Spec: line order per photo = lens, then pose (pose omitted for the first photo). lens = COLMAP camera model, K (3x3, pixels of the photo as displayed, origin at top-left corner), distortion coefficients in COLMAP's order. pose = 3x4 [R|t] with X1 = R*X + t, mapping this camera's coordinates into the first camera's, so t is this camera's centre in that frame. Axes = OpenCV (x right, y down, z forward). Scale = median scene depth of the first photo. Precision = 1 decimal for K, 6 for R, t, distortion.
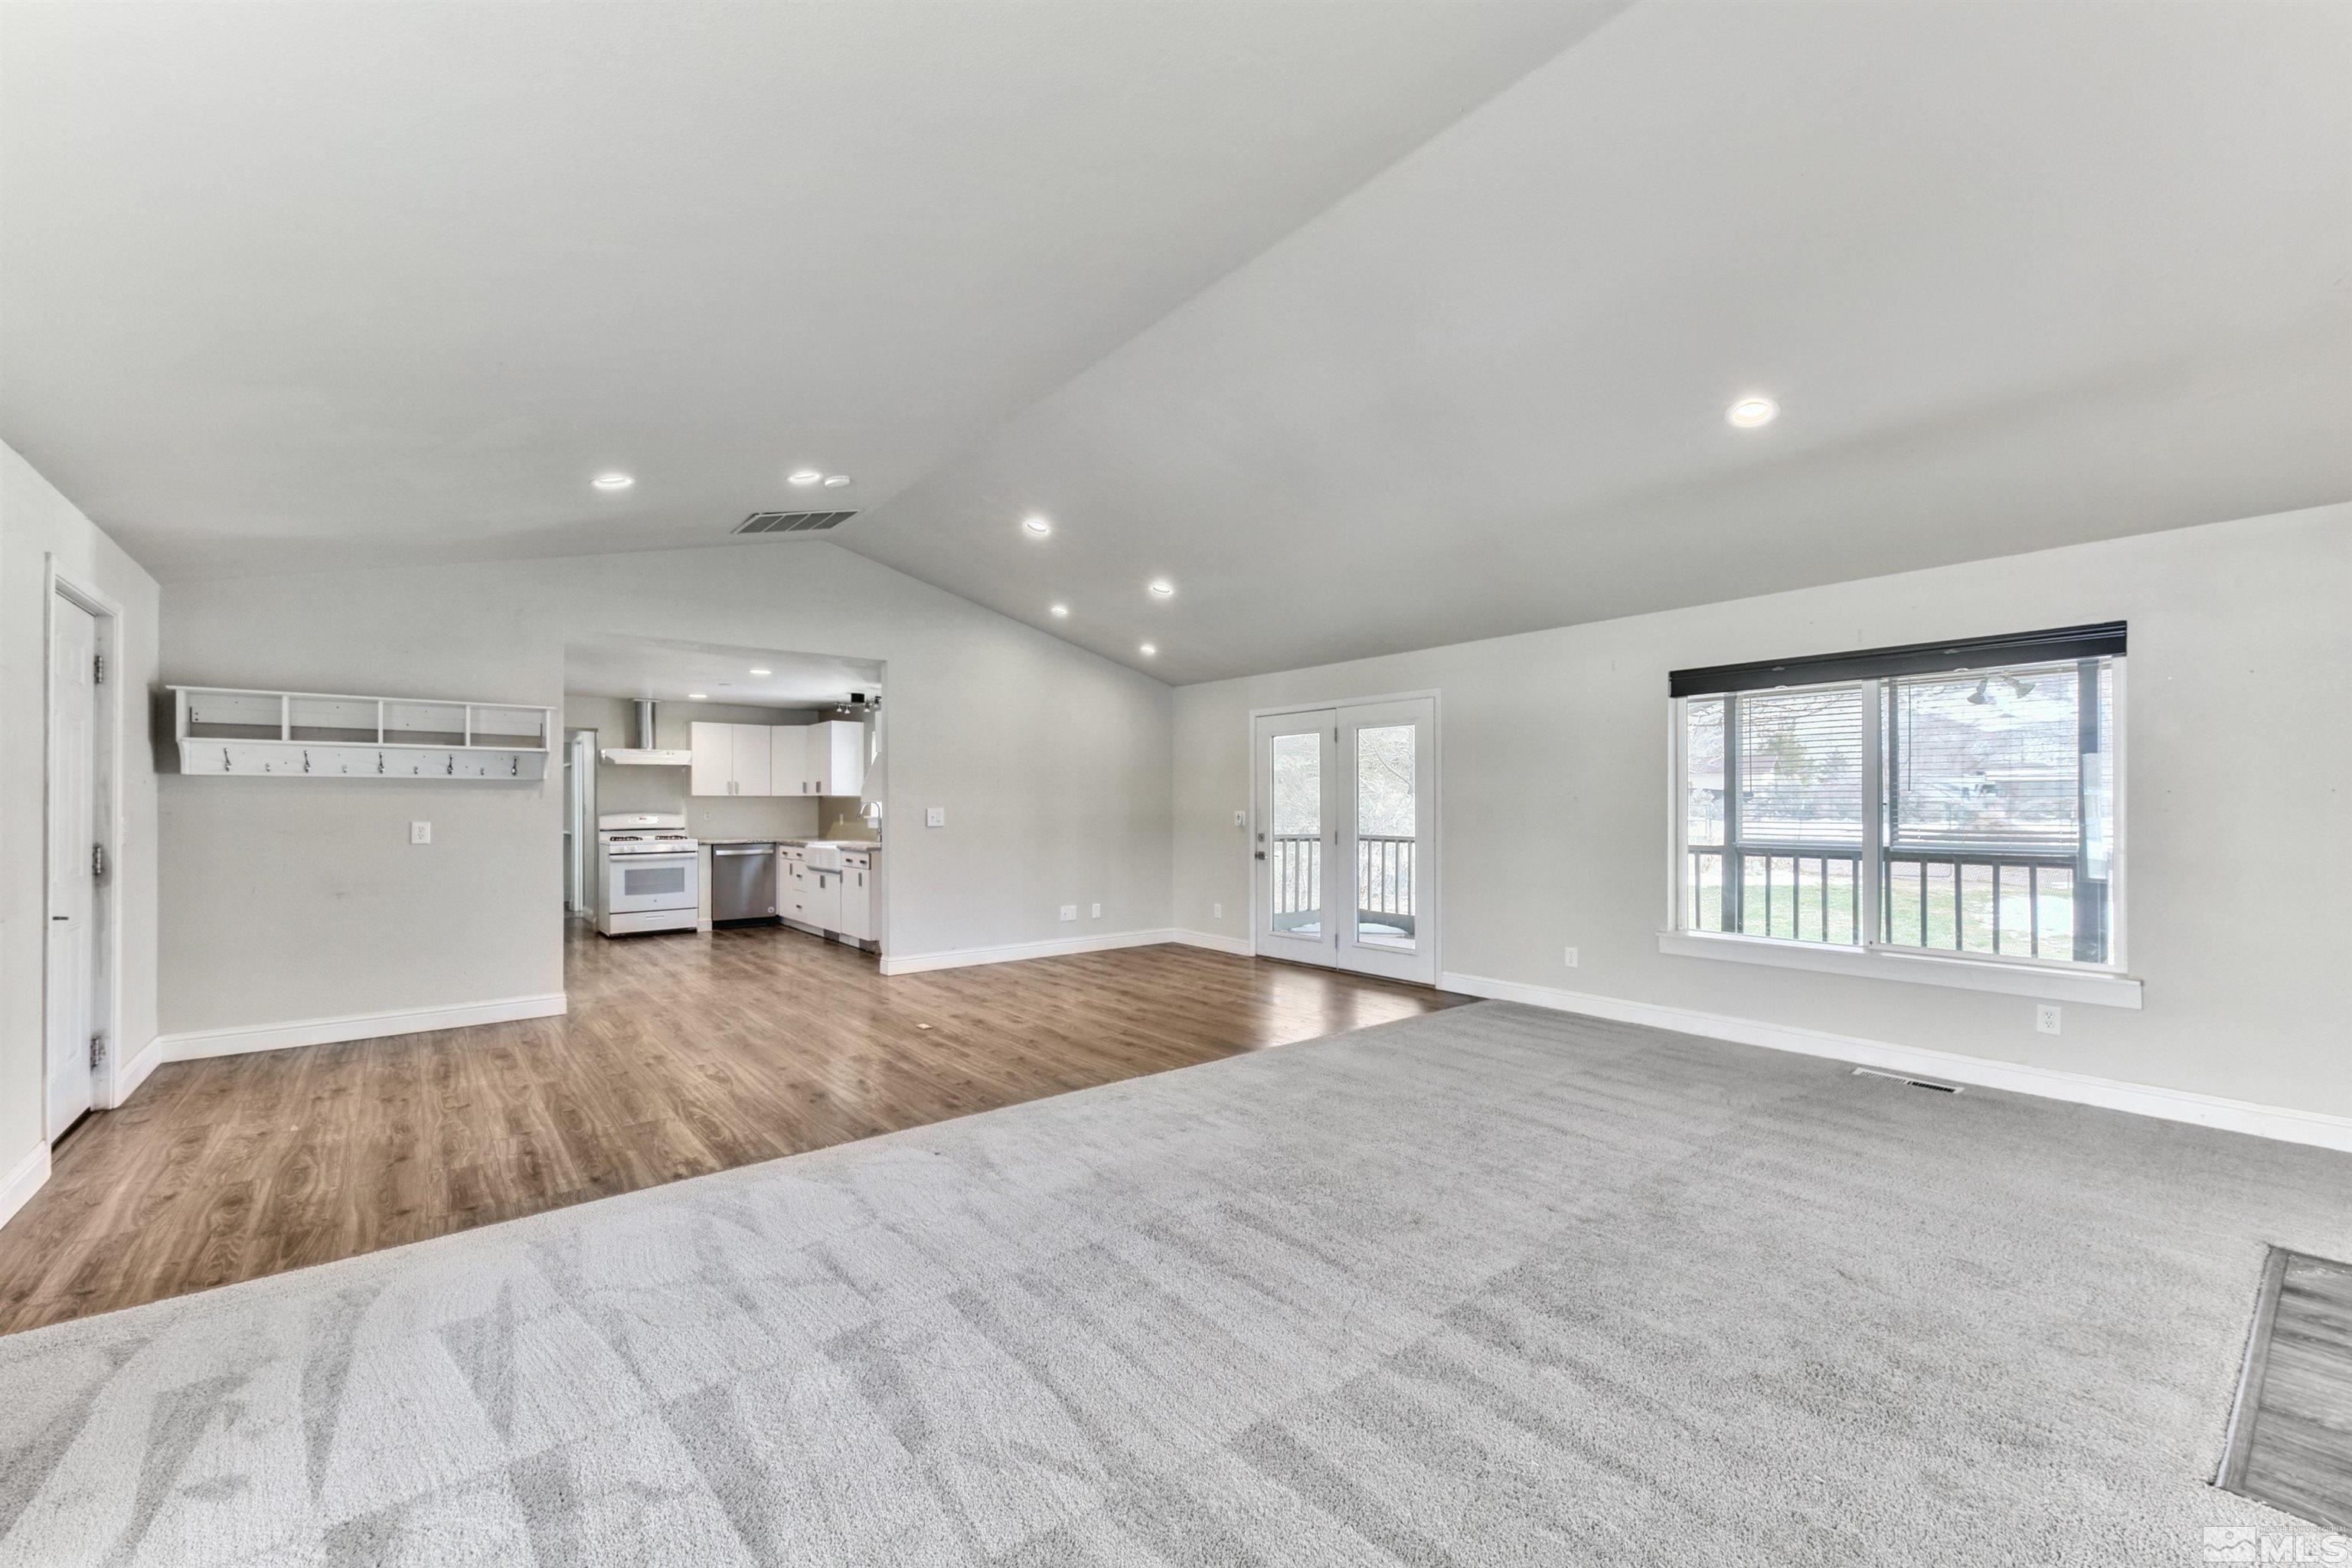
lens RADIAL K [[971.5, 0, 1176.0], [0, 971.5, 784.0], [0, 0, 1]] dist [0.037871, -0.000097]
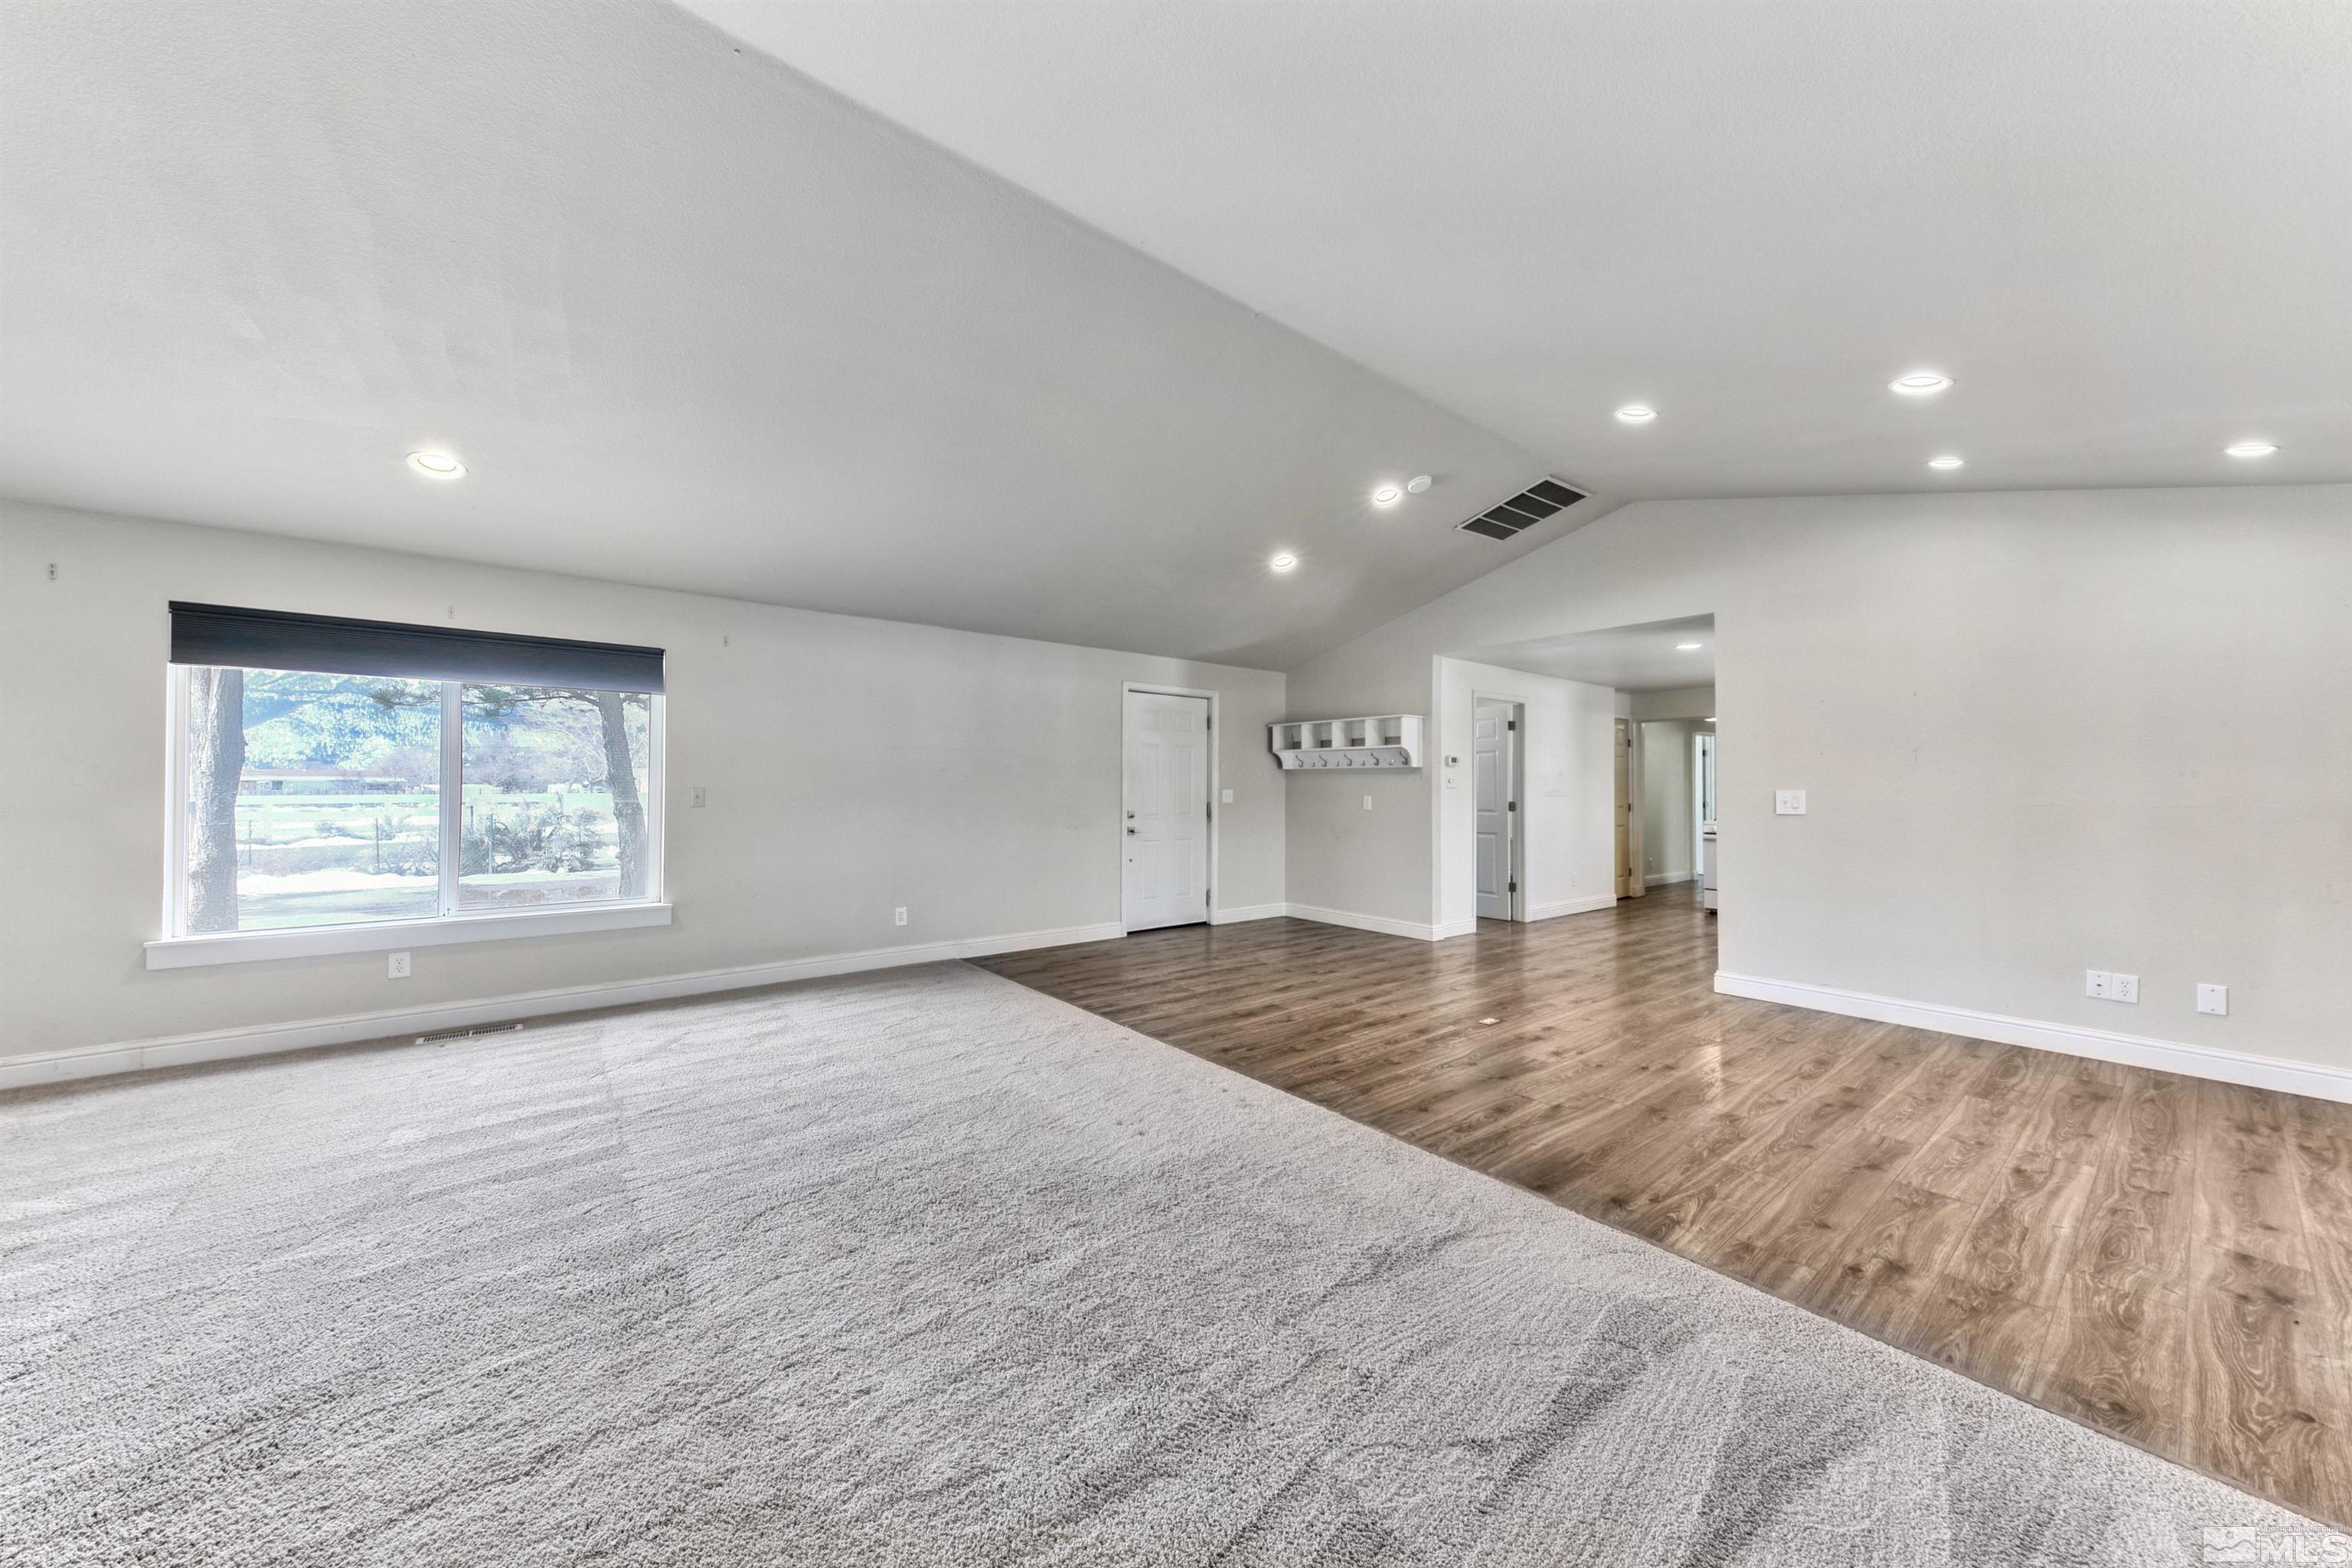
lens RADIAL K [[810.6, 0, 1146.7], [0, 810.6, 786.6], [0, 0, 1]] dist [0.014798, -0.000034]
pose [[-0.014484, -0.004301, -0.999886, 0.653480], [0.011376, 0.999925, -0.004466, 0.032393], [0.999830, -0.011439, -0.014434, 0.876455]]
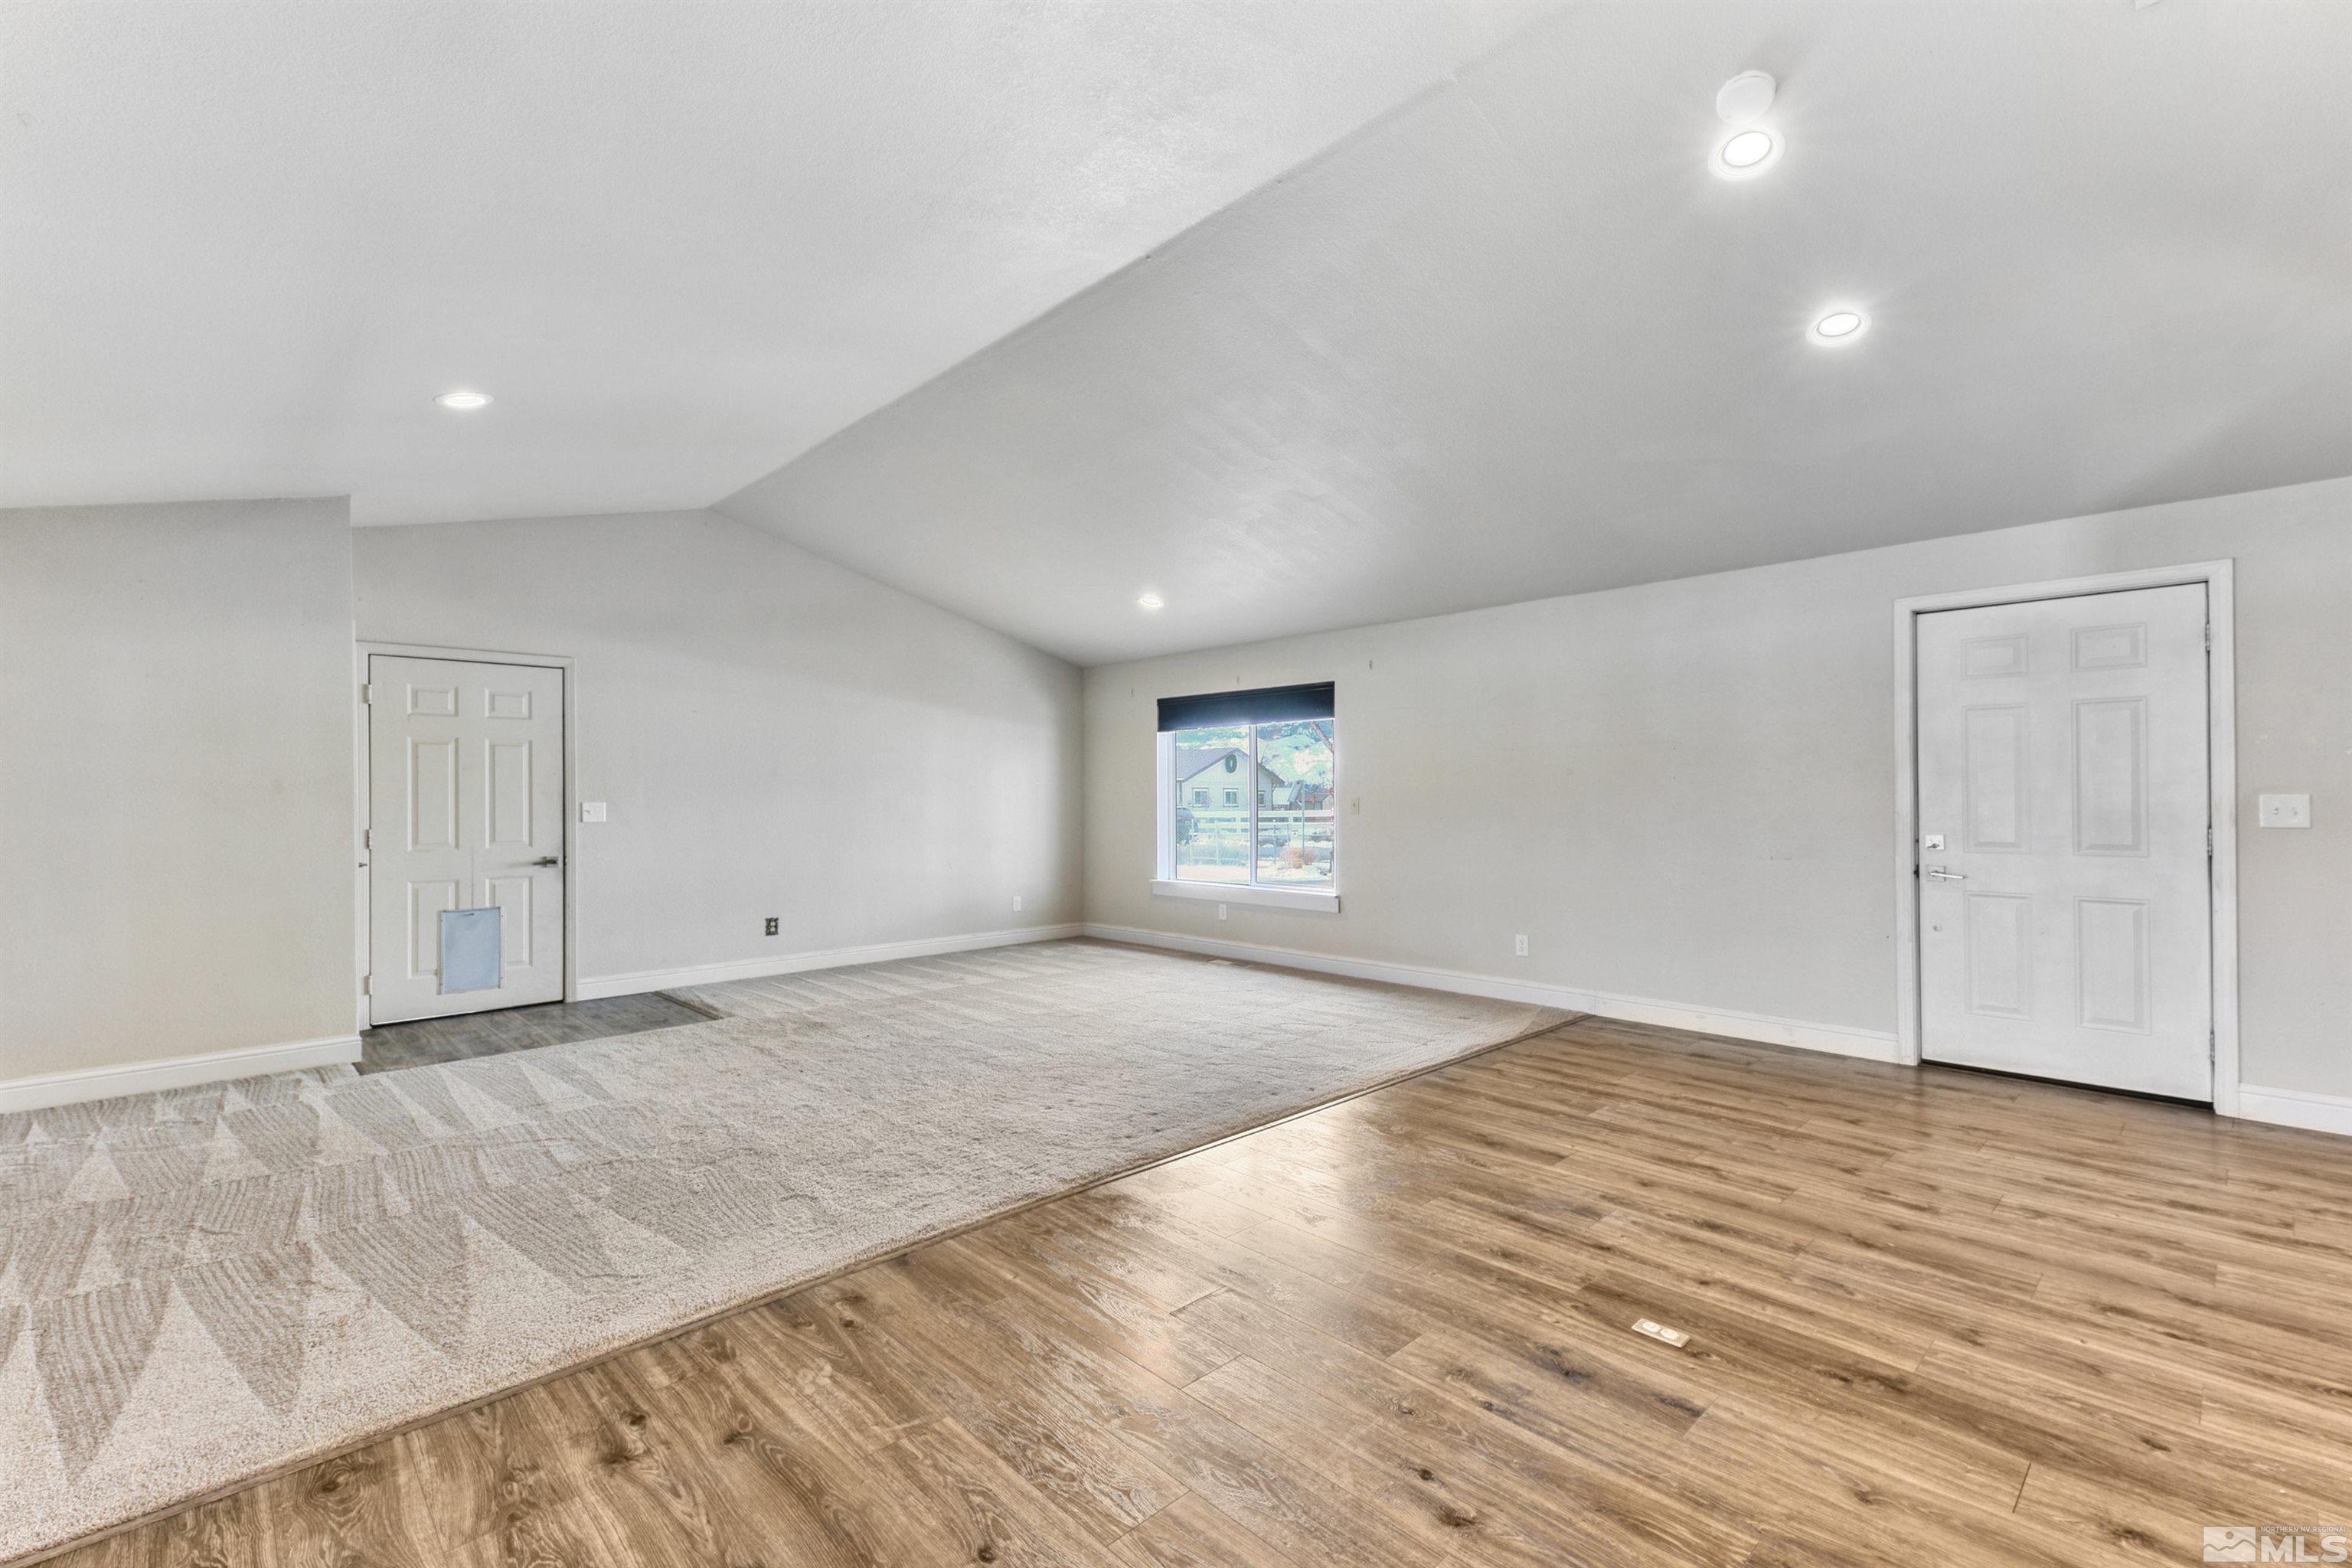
lens RADIAL K [[971.5, 0, 1176.0], [0, 971.5, 784.0], [0, 0, 1]] dist [0.037871, -0.000097]
pose [[-0.994149, 0.002414, -0.107986, -0.021896], [0.005531, 0.999577, -0.028567, 0.044282], [0.107872, -0.028997, -0.993742, 1.753158]]
